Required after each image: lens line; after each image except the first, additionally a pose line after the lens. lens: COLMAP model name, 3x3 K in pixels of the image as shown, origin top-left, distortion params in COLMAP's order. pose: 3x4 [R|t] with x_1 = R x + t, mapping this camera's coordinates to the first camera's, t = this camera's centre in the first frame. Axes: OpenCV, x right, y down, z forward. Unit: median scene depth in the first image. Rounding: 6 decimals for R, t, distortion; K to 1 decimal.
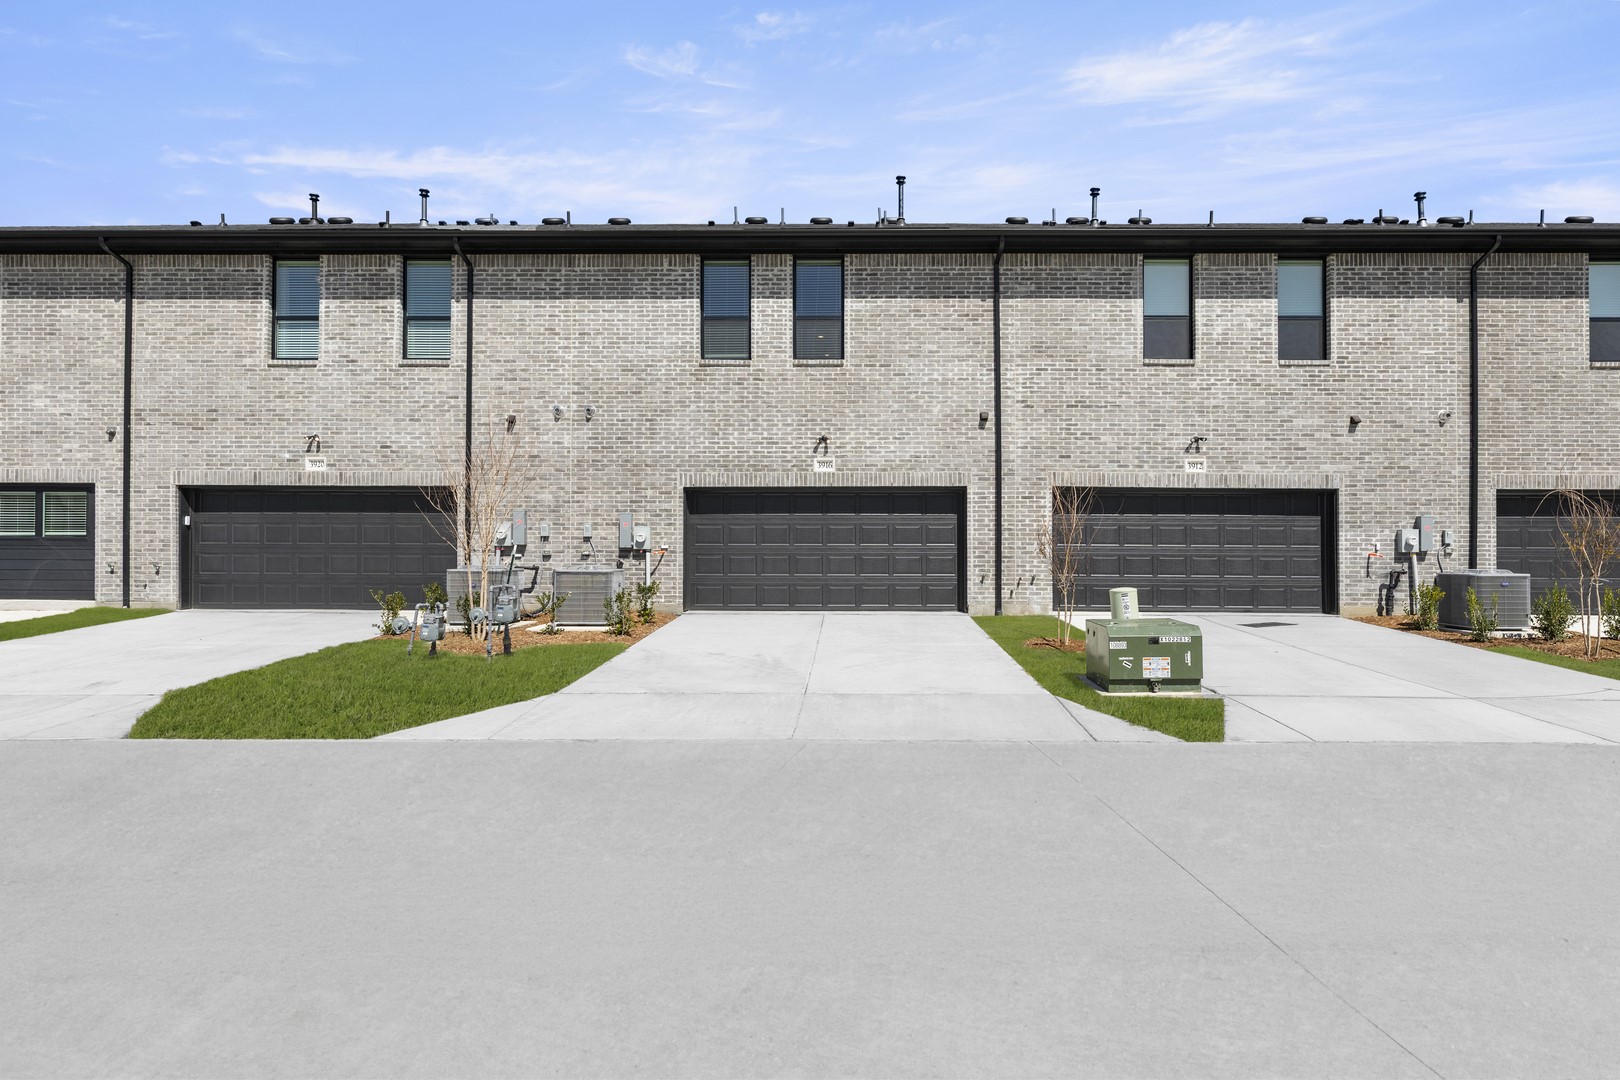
lens RADIAL K [[819.0, 0, 812.1], [0, 819.0, 491.7], [0, 0, 1]] dist [-0.002136, 0.001845]
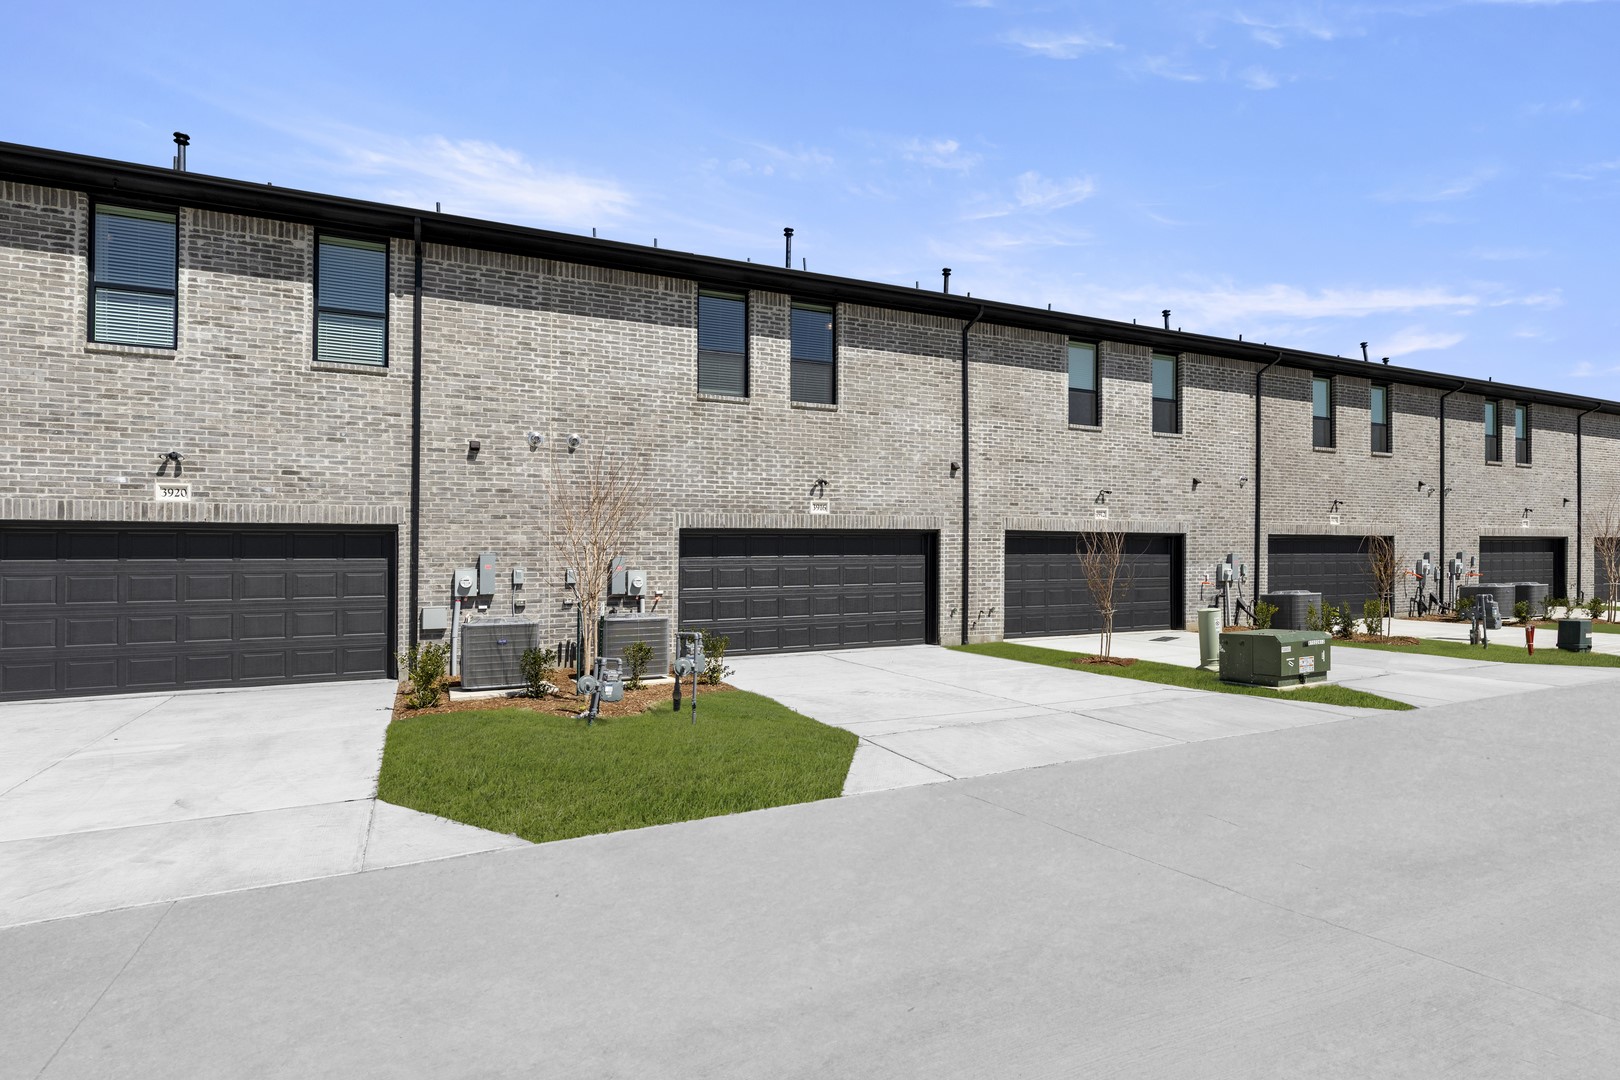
lens RADIAL K [[819.0, 0, 811.8], [0, 819.0, 544.0], [0, 0, 1]] dist [-0.002136, 0.001845]
pose [[0.893634, 0.000020, 0.448797, -0.447260], [-0.001263, 0.999996, 0.002471, 0.010275], [-0.448796, -0.002775, 0.893630, 0.096362]]
